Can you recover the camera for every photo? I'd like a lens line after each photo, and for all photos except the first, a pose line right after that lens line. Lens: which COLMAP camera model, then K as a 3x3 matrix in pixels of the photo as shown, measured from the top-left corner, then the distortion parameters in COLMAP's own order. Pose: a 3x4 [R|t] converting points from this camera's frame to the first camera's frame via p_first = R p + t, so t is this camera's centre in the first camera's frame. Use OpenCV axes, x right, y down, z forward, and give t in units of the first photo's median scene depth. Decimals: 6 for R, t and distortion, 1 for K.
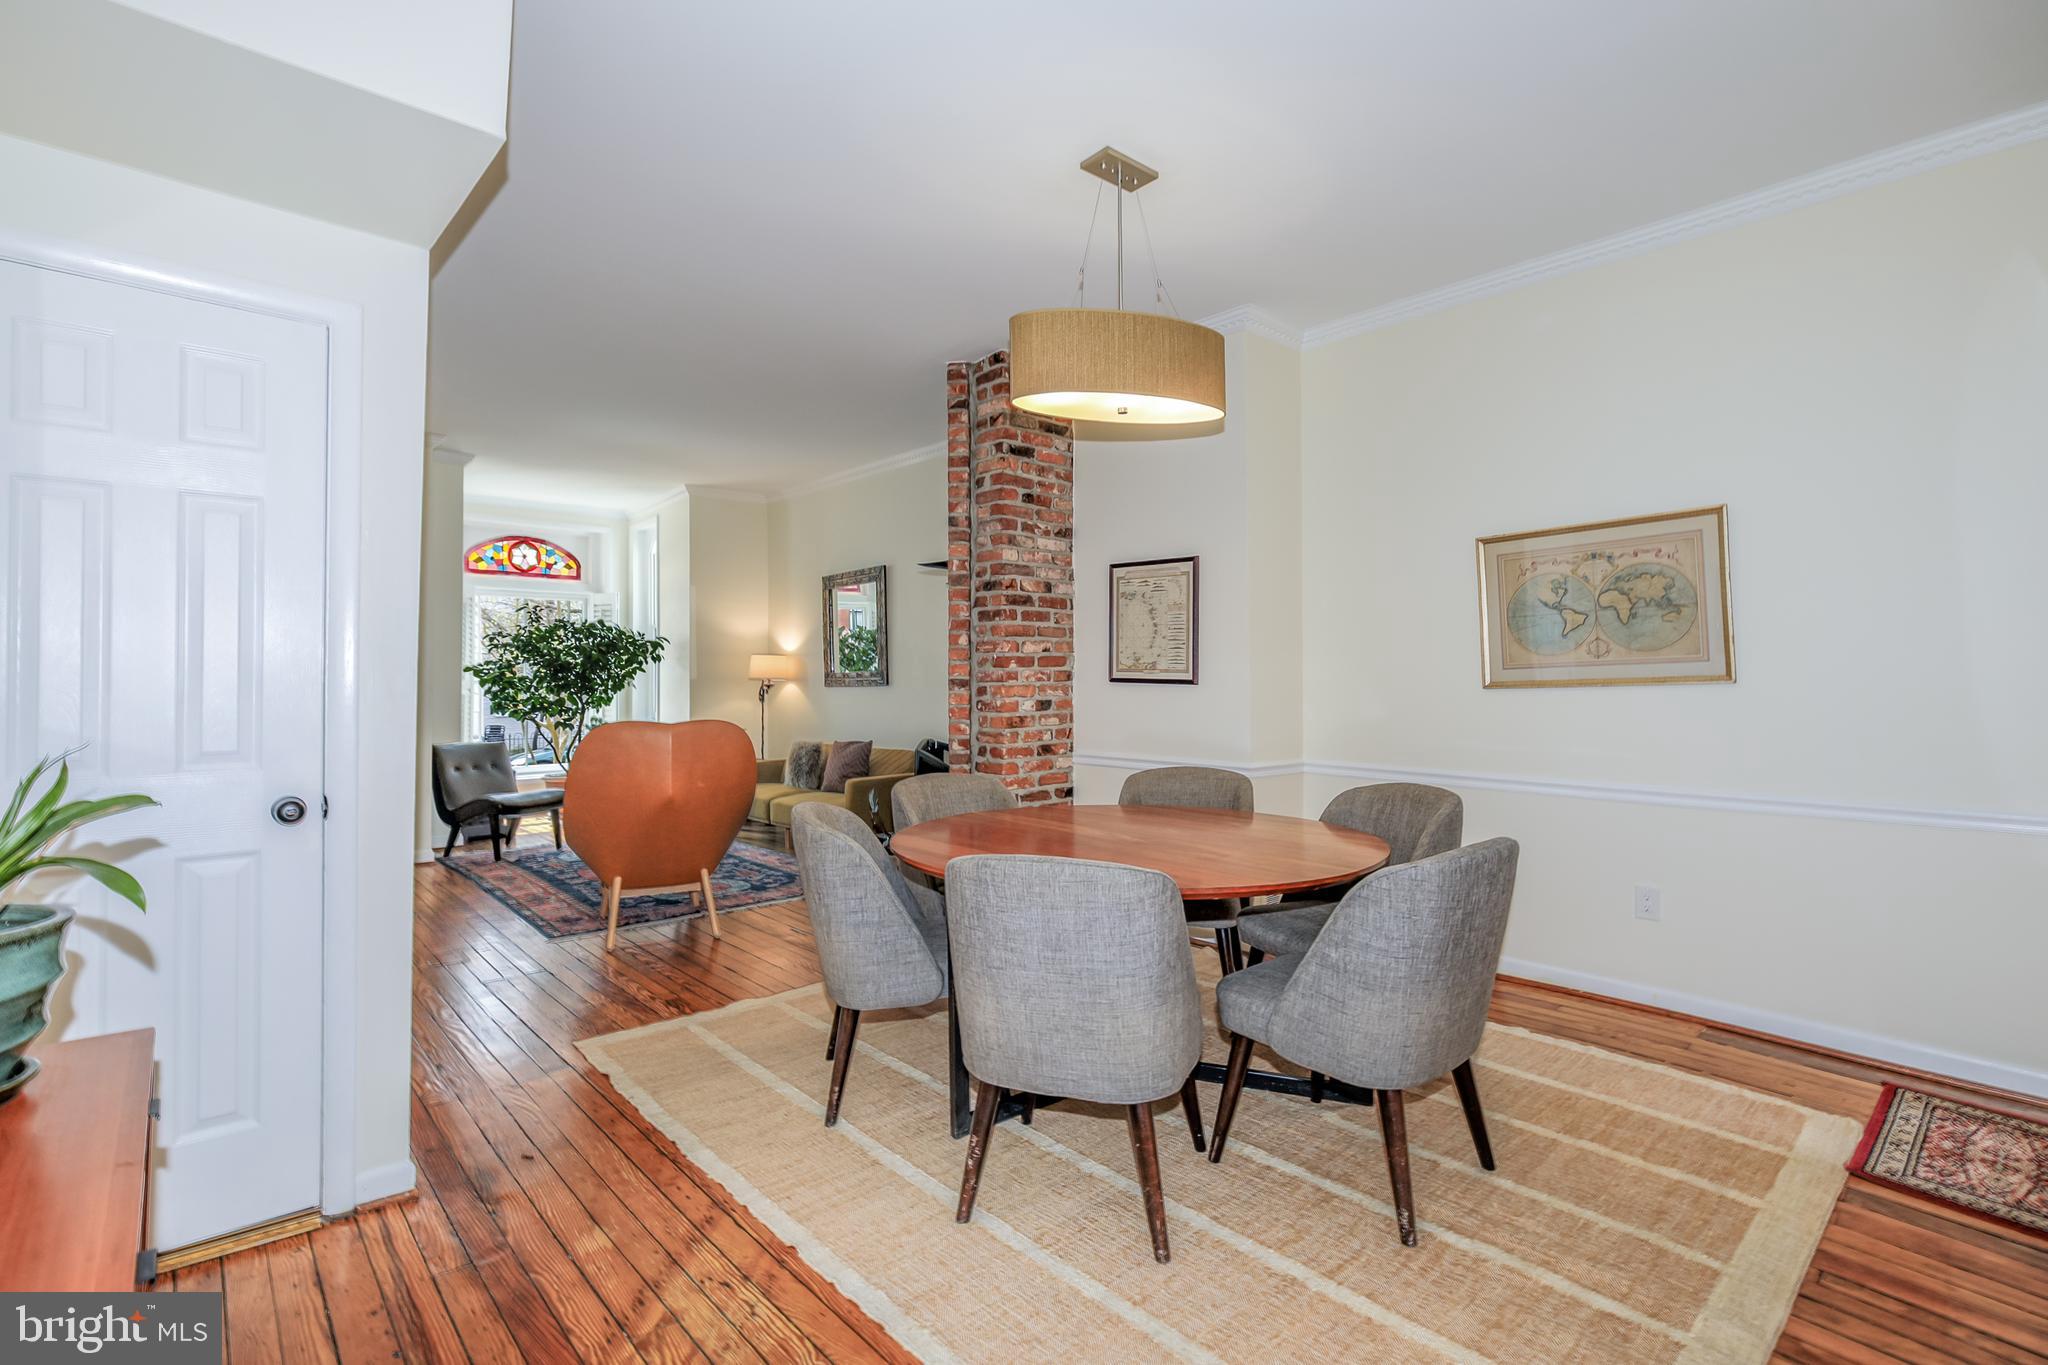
lens RADIAL K [[938.8, 0, 1014.2], [0, 938.8, 676.7], [0, 0, 1]] dist [-0.002037, 0.000293]
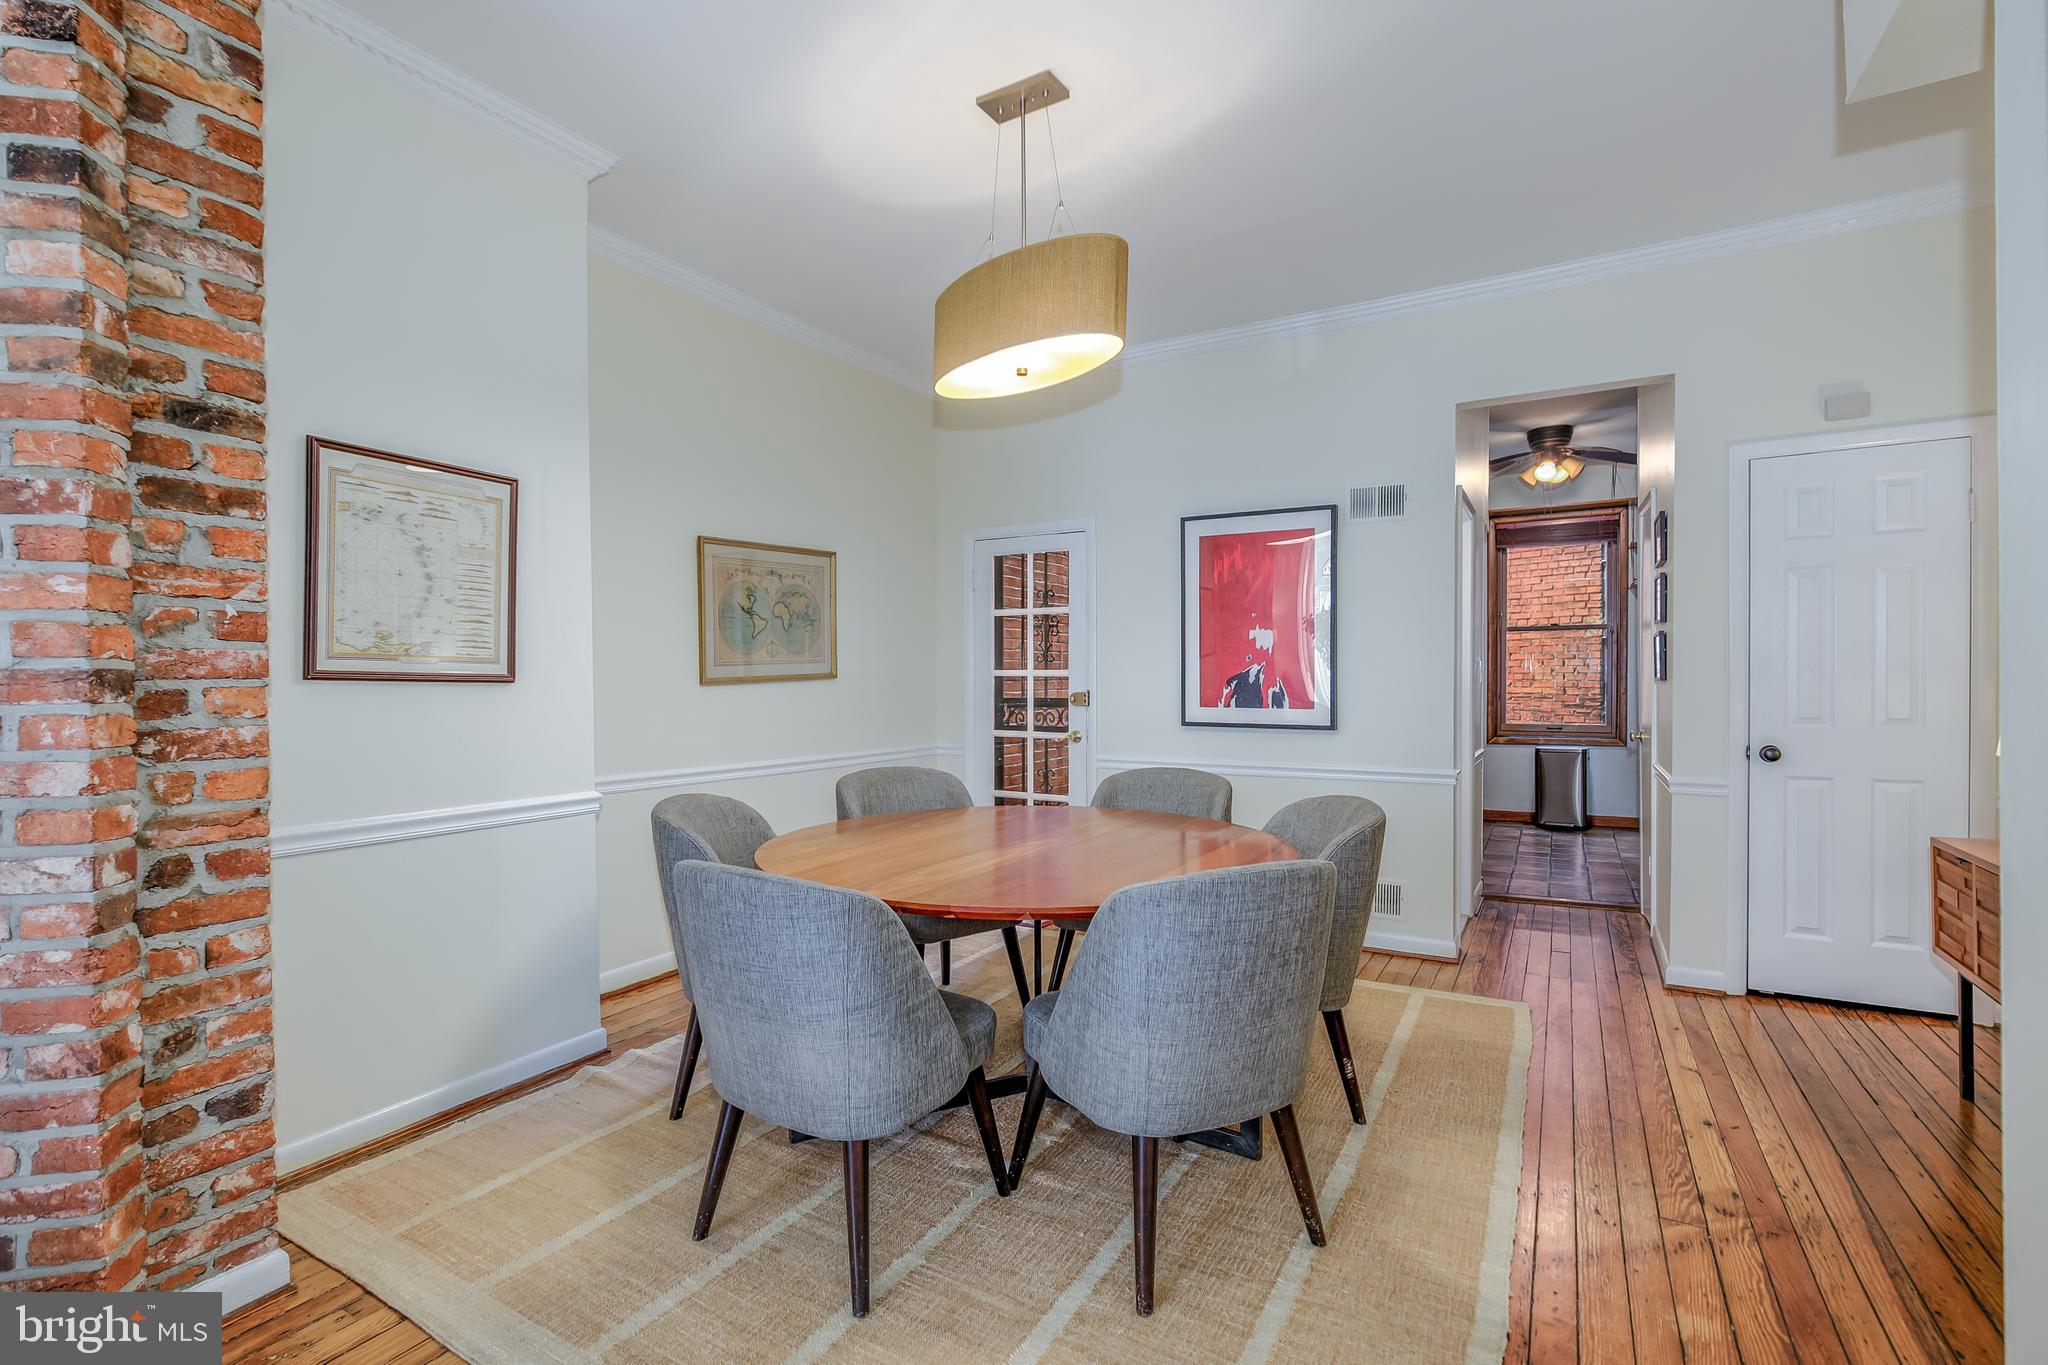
lens RADIAL K [[938.8, 0, 1010.1], [0, 938.8, 691.3], [0, 0, 1]] dist [-0.002037, 0.000293]
pose [[-0.292640, -0.008876, 0.956181, -0.466894], [0.006595, 0.999914, 0.011301, 0.008607], [-0.956200, 0.009613, -0.292557, 0.800311]]
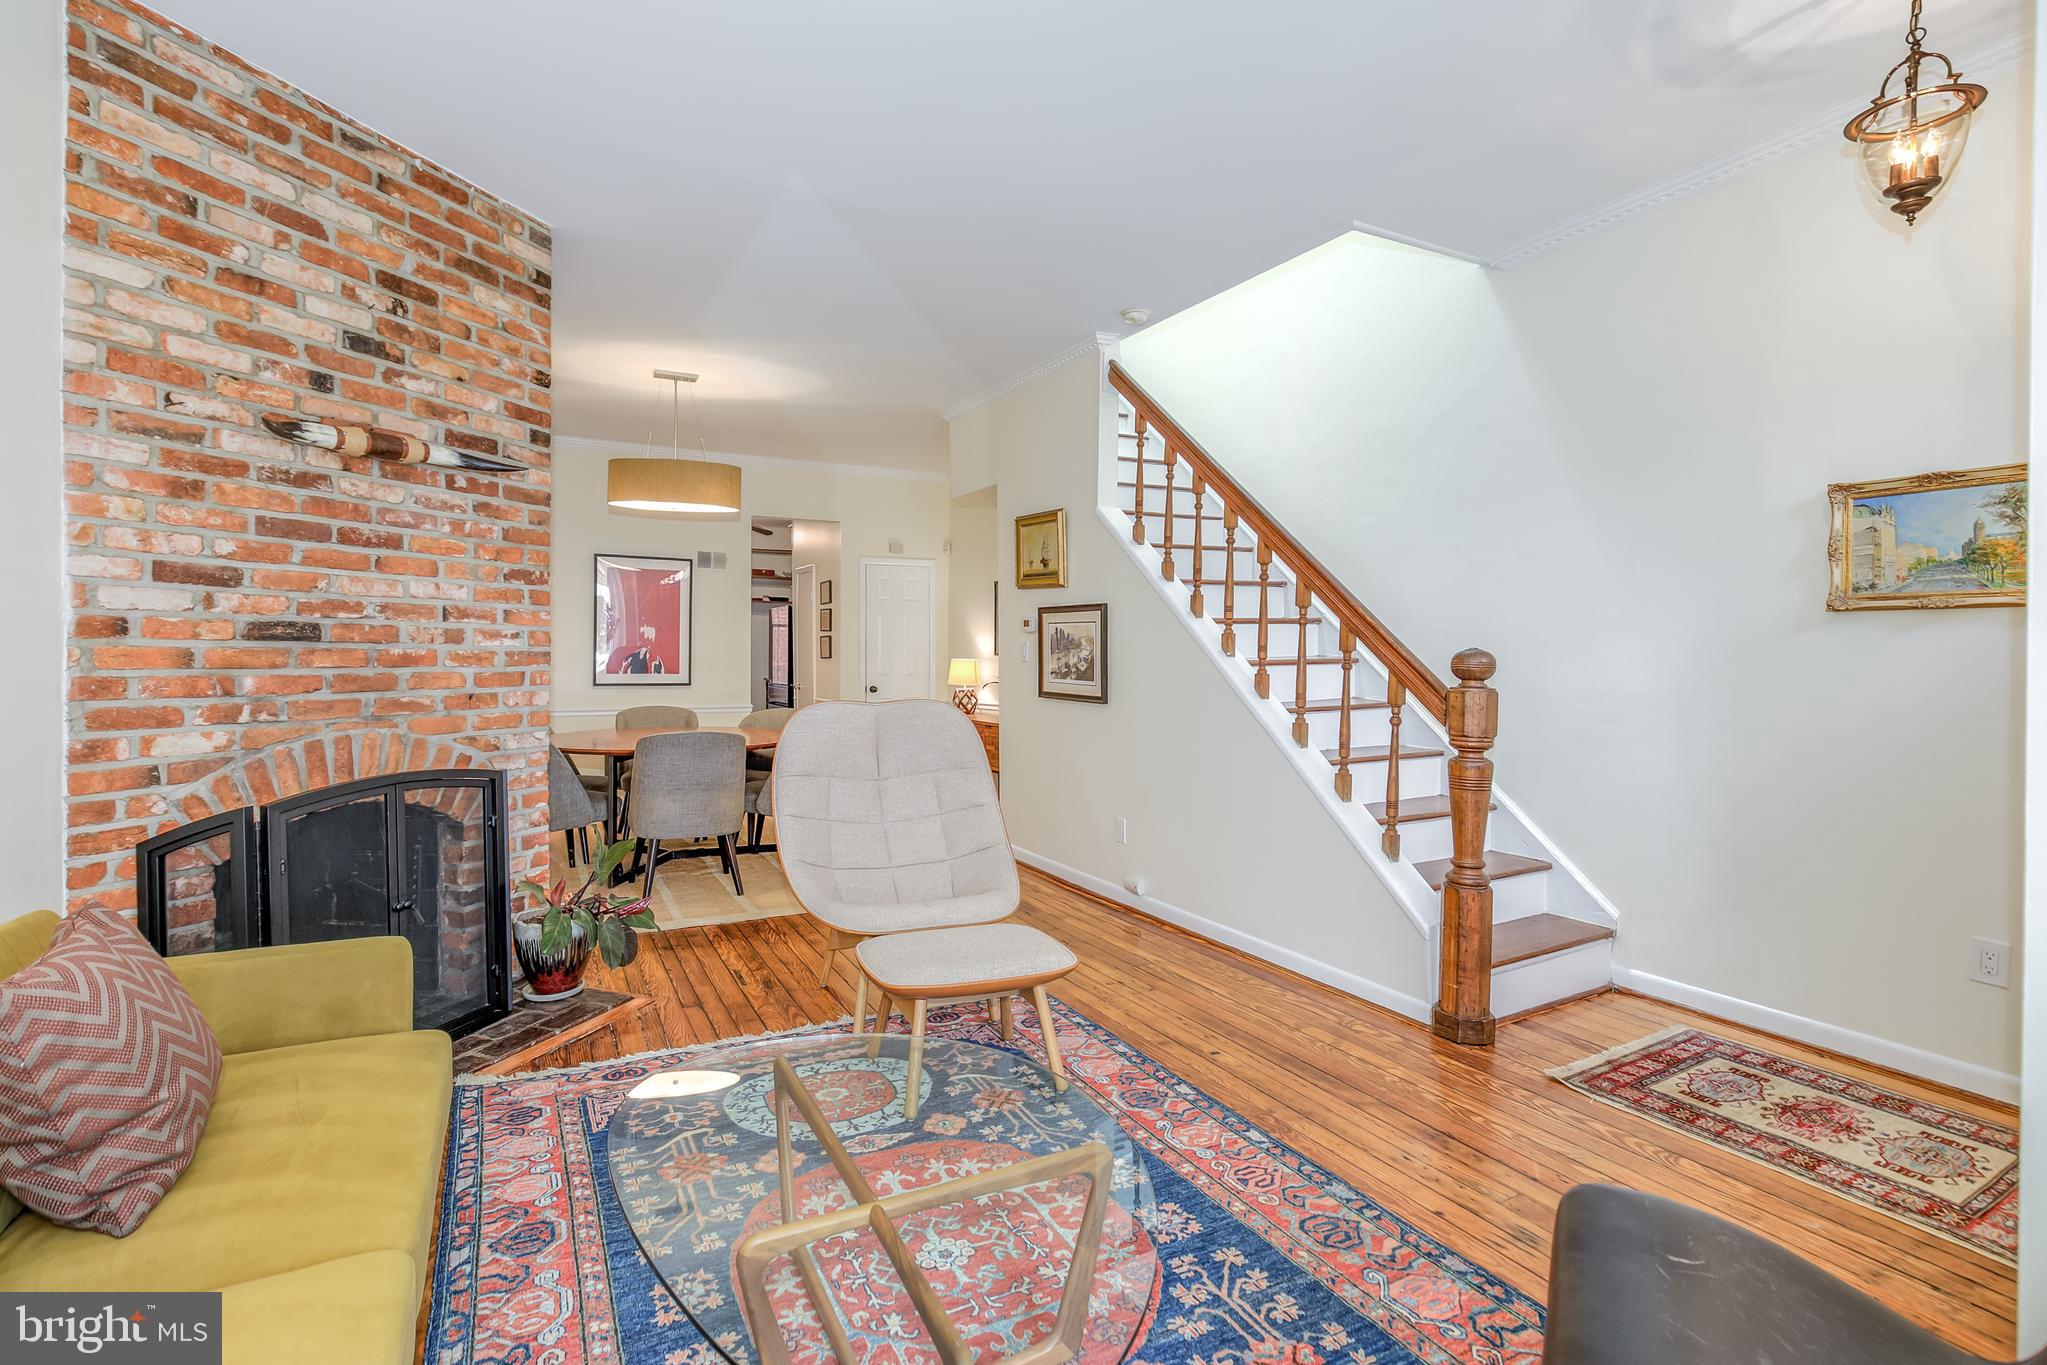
lens RADIAL K [[938.3, 0, 1022.6], [0, 938.3, 675.1], [0, 0, 1]] dist [-0.002037, 0.000293]
pose [[-0.972500, -0.005710, 0.232834, -0.616023], [-0.000597, 0.999757, 0.022027, 0.004928], [-0.232903, 0.021282, -0.972267, 1.647186]]
